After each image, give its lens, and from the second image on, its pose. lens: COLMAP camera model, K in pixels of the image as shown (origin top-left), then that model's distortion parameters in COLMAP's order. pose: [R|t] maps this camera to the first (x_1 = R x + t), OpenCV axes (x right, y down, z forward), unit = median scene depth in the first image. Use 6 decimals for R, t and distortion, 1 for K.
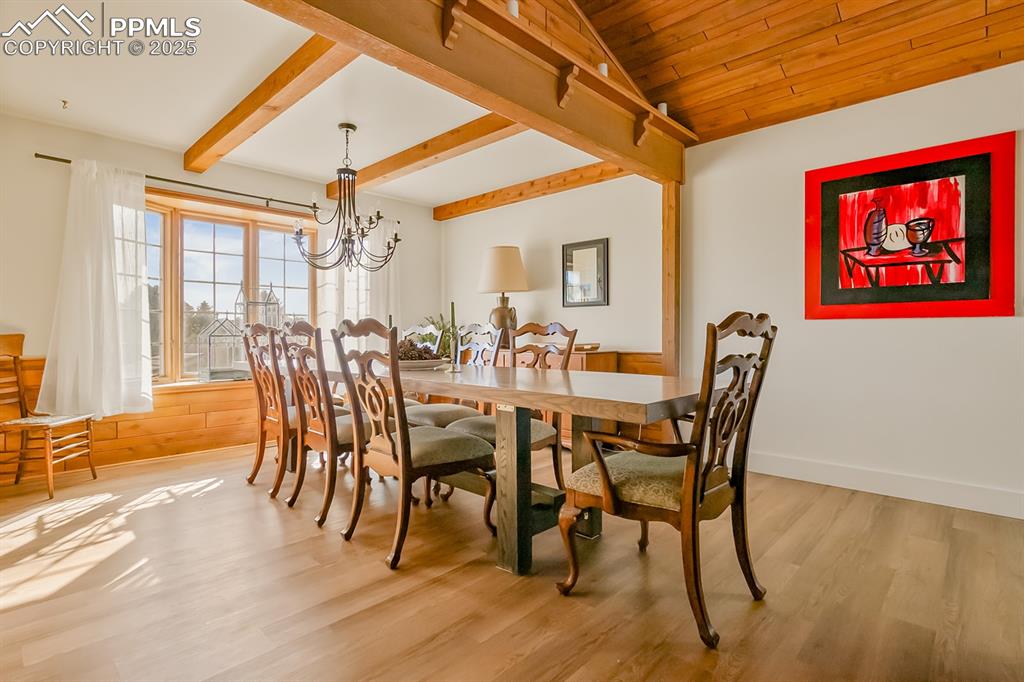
lens RADIAL K [[495.9, 0, 508.9], [0, 495.9, 326.5], [0, 0, 1]] dist [-0.000401, 0.000324]
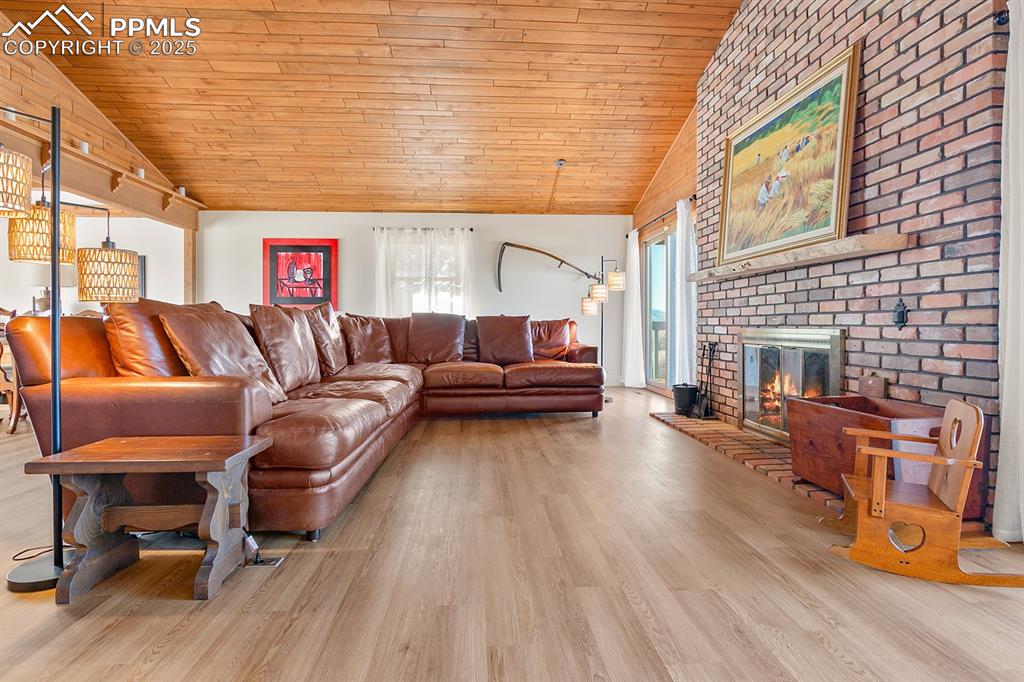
lens RADIAL K [[495.9, 0, 508.9], [0, 495.9, 326.5], [0, 0, 1]] dist [-0.000401, 0.000324]
pose [[0.678103, -0.000534, 0.734966, -0.219799], [-0.007210, 0.999947, 0.007379, 0.027675], [-0.734931, -0.010303, 0.678064, -1.161047]]
